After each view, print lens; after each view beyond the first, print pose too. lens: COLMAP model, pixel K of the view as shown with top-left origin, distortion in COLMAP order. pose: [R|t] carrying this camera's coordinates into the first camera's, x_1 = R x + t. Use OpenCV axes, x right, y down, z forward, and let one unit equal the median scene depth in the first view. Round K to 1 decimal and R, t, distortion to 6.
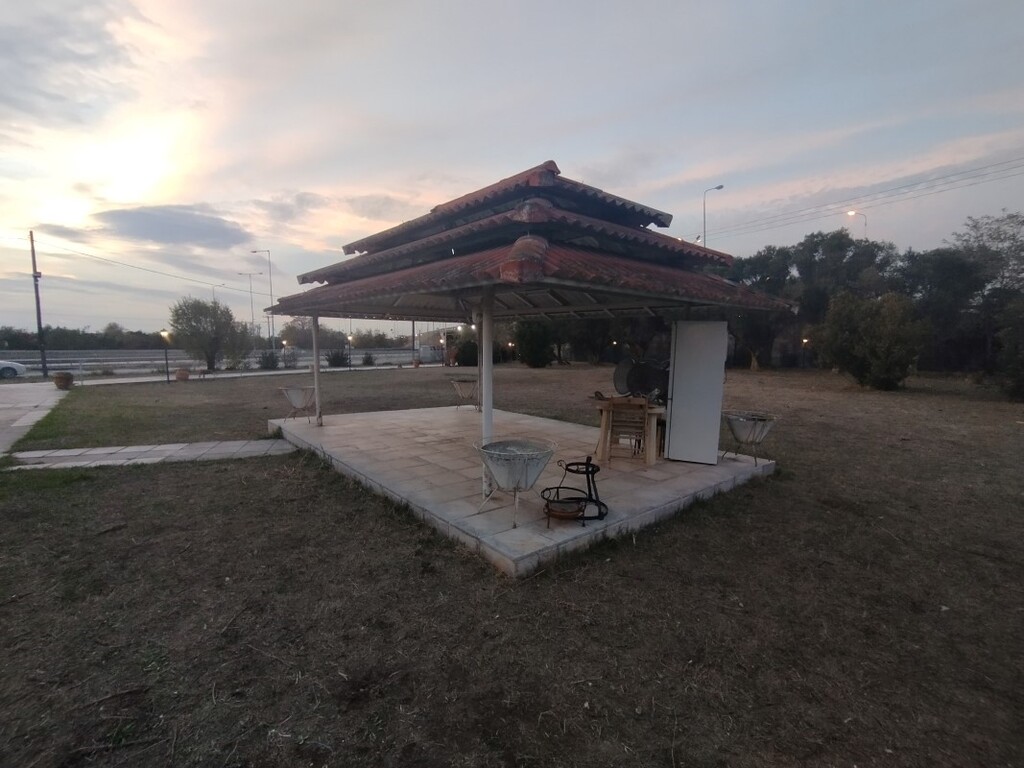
lens RADIAL K [[472.6, 0, 517.7], [0, 472.6, 389.2], [0, 0, 1]] dist [-0.029934, 0.028221]
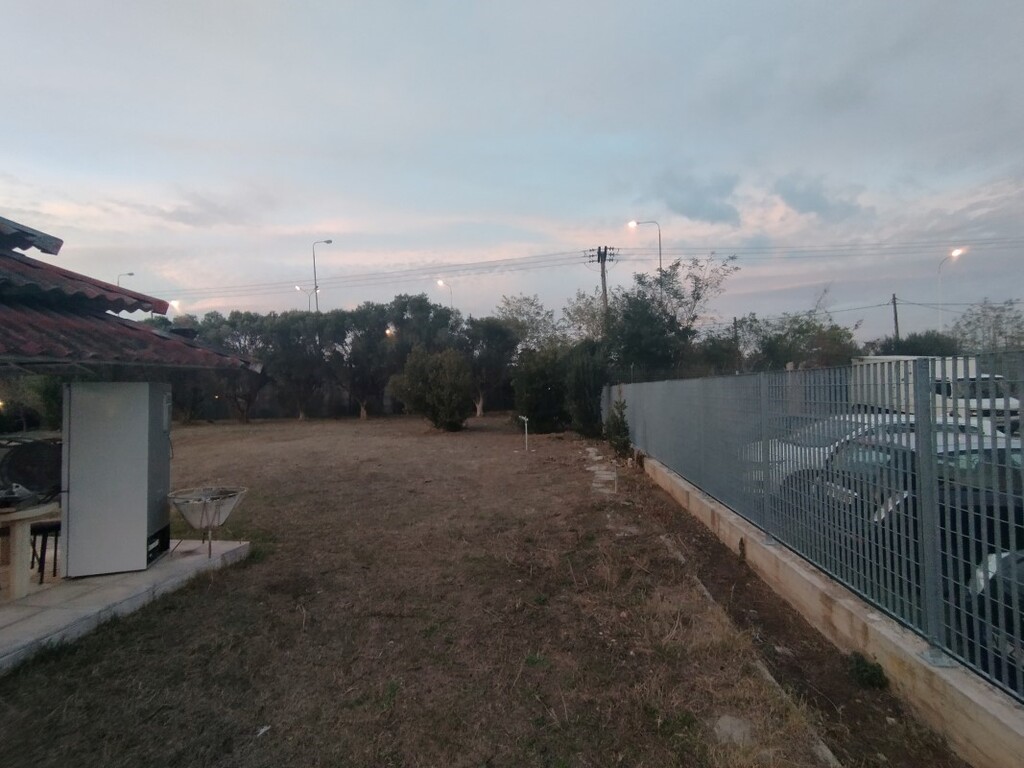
lens RADIAL K [[469.7, 0, 525.4], [0, 469.7, 381.2], [0, 0, 1]] dist [-0.001481, -0.000360]
pose [[0.740140, -0.013620, 0.672315, 0.124112], [0.094162, 0.992044, -0.083564, -0.006586], [-0.665827, 0.125156, 0.735534, 0.000346]]
